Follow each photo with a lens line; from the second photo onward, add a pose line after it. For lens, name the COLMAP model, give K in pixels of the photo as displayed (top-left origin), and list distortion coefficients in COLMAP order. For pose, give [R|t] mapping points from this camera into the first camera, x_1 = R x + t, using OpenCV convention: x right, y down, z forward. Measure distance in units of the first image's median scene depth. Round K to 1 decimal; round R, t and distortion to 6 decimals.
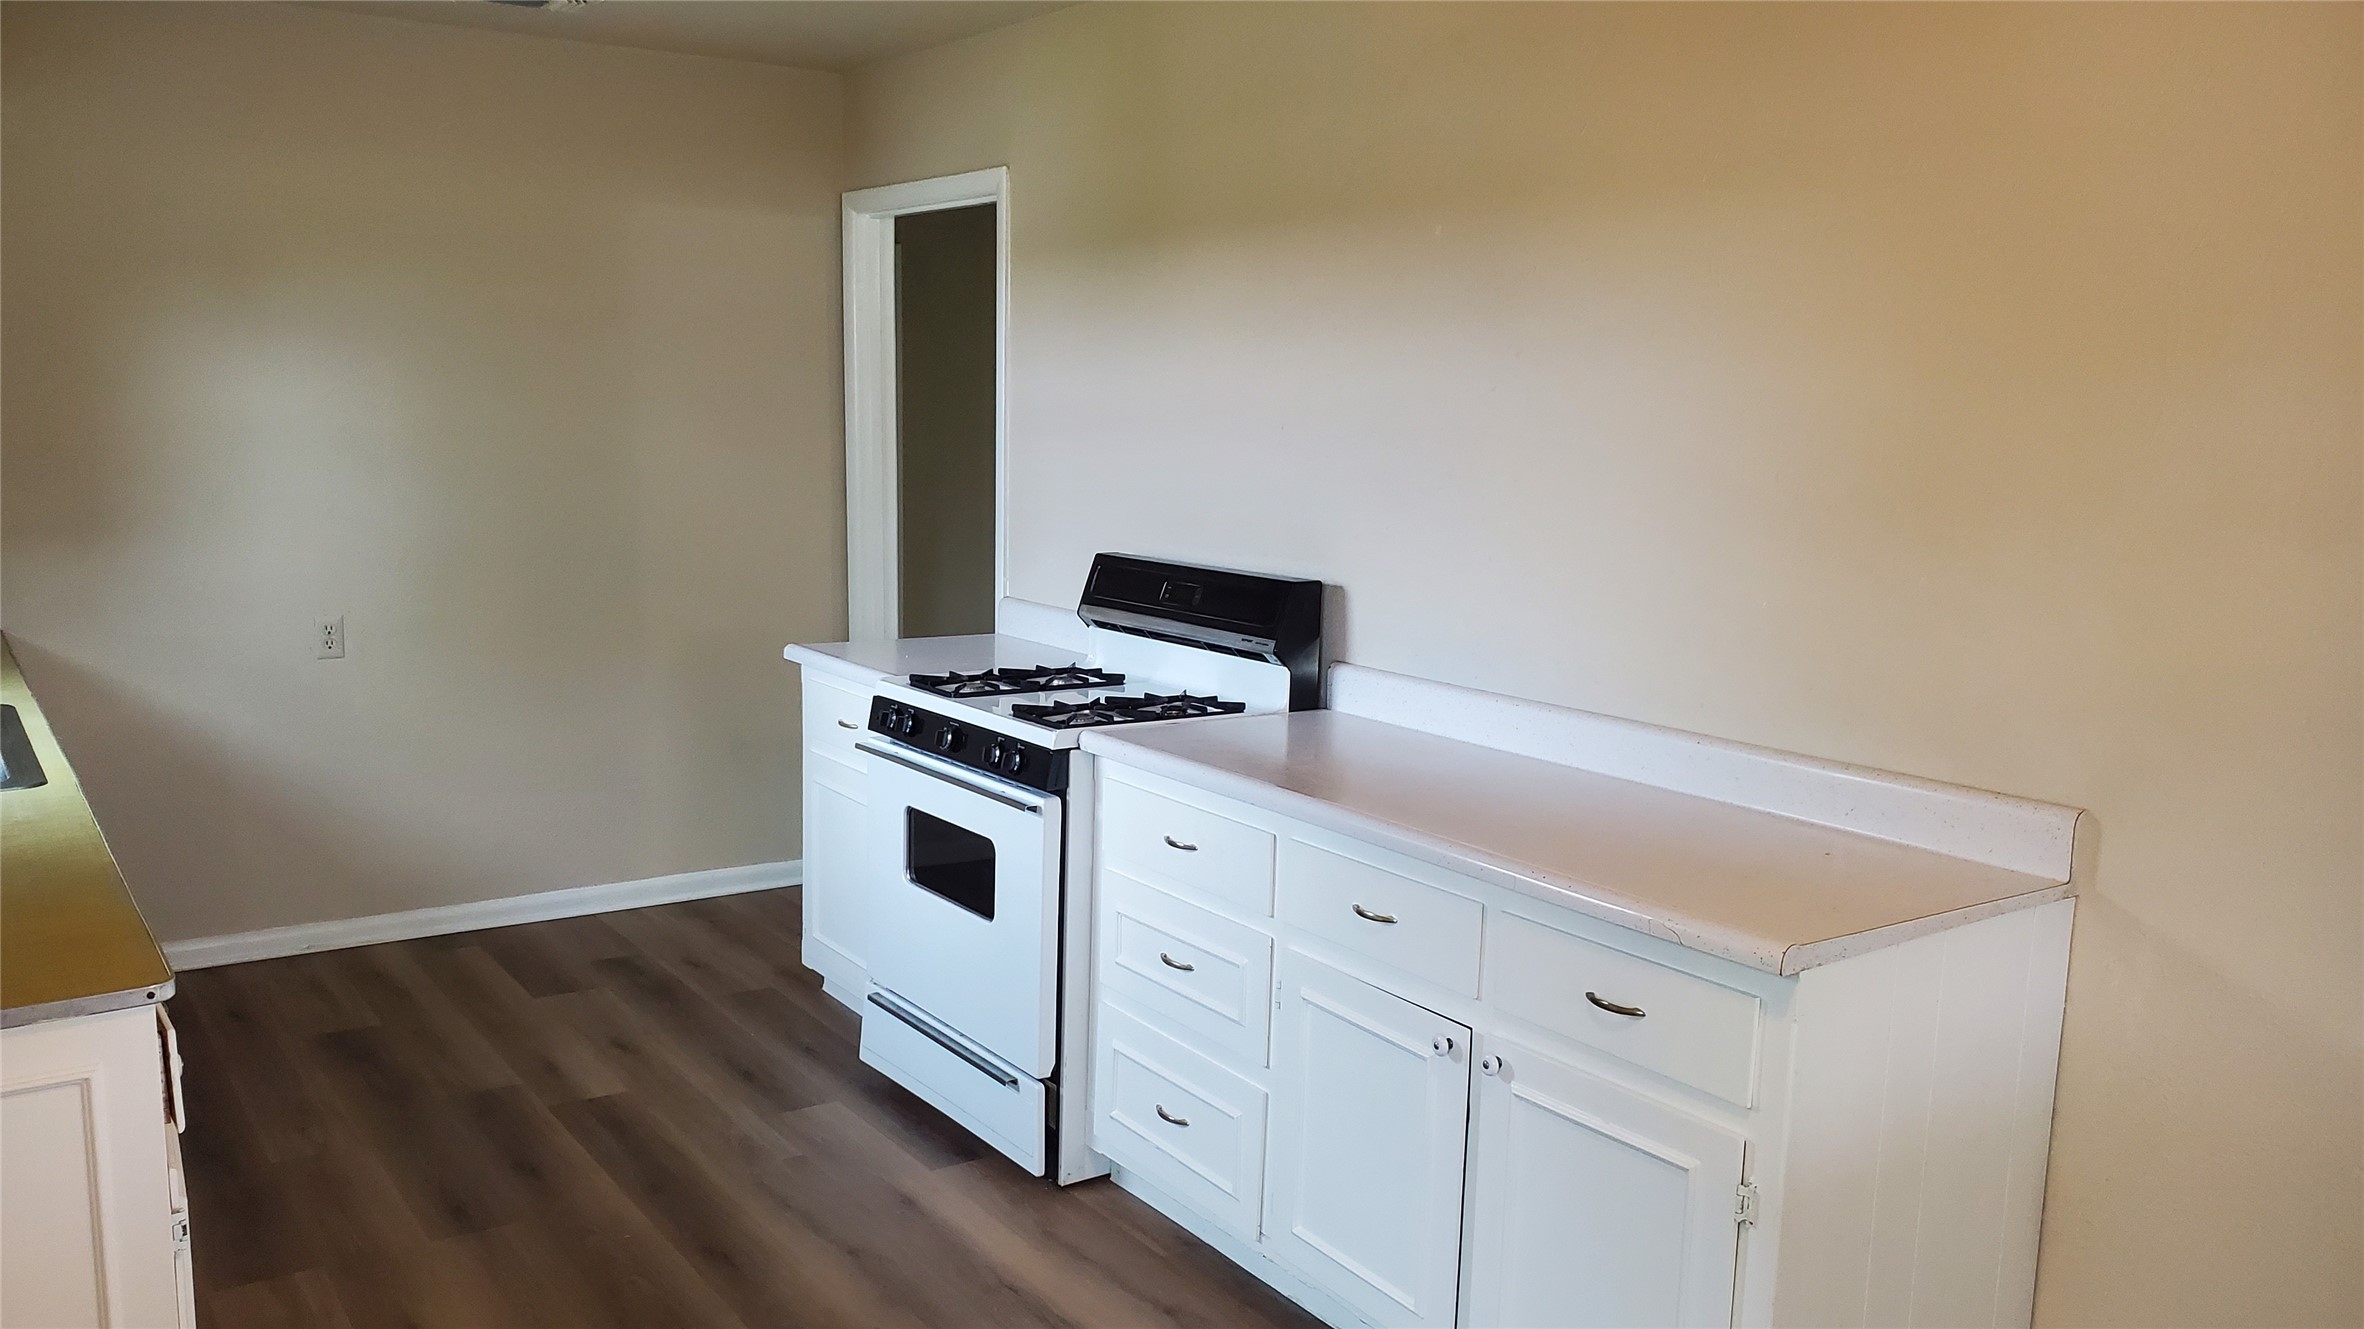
lens RADIAL K [[1794.2, 0, 1182.0], [0, 1794.2, 664.5], [0, 0, 1]] dist [-0.006719, -0.001986]
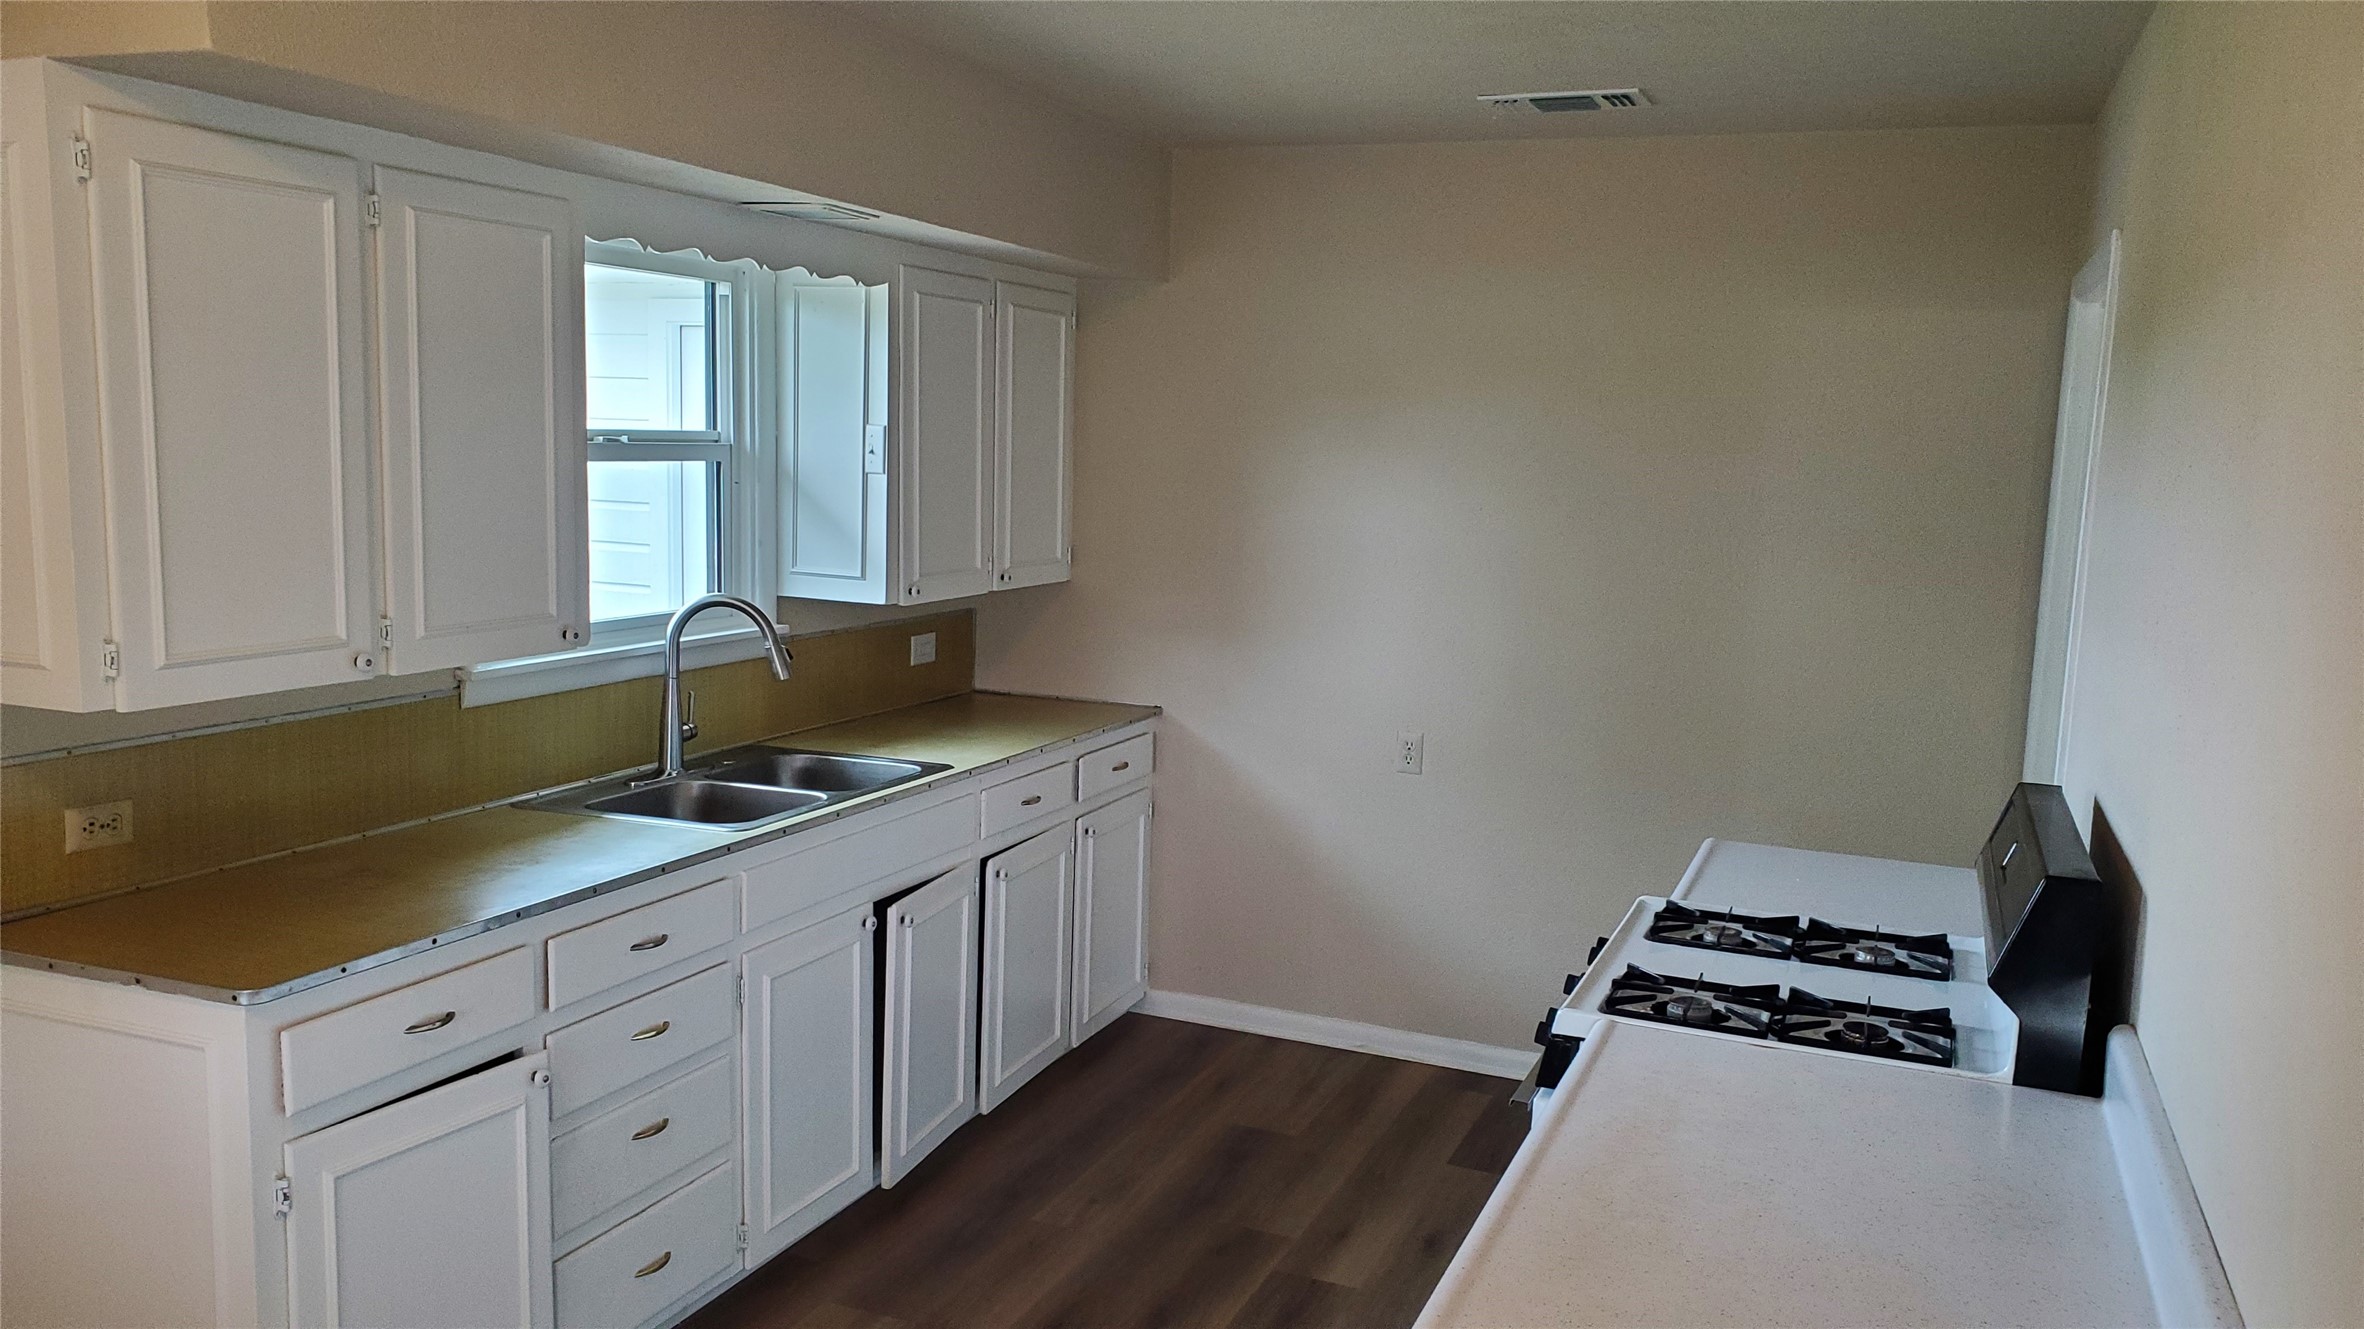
lens RADIAL K [[1794.2, 0, 1182.0], [0, 1794.2, 664.5], [0, 0, 1]] dist [-0.006719, -0.001986]
pose [[0.521017, 0.093640, -0.848394, 0.407363], [-0.148360, 0.988769, 0.018023, -0.081700], [0.840554, 0.116477, 0.529058, 0.433695]]
